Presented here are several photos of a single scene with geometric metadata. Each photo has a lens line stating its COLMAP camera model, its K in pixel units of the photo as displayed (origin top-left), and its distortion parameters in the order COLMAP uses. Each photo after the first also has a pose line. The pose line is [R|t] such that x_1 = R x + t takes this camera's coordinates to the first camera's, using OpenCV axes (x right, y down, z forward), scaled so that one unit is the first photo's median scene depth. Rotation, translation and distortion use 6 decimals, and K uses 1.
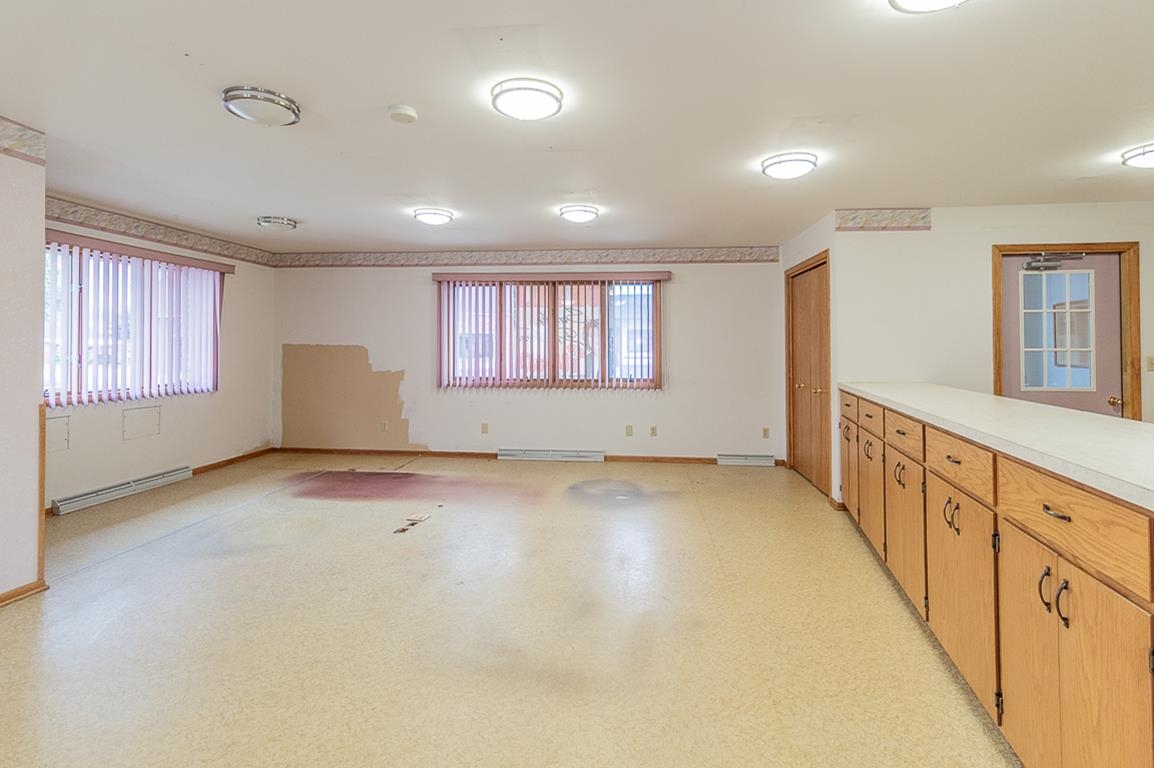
lens RADIAL K [[541.5, 0, 579.7], [0, 541.5, 338.3], [0, 0, 1]] dist [0.000587, -0.000033]
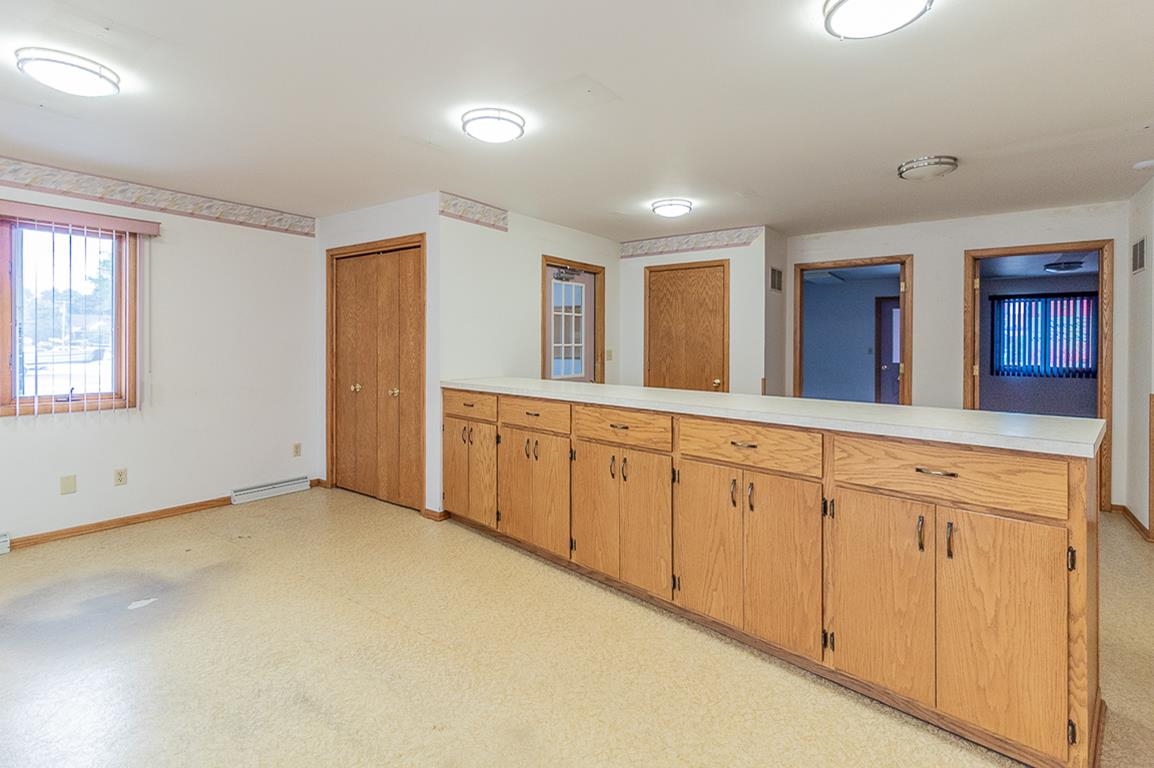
lens RADIAL K [[549.2, 0, 578.8], [0, 549.2, 343.0], [0, 0, 1]] dist [-0.001677, -0.000008]
pose [[0.496596, 0.002557, 0.867978, -0.210323], [-0.018446, 0.999801, 0.007608, 0.005998], [-0.867786, -0.019789, 0.496544, 0.339934]]
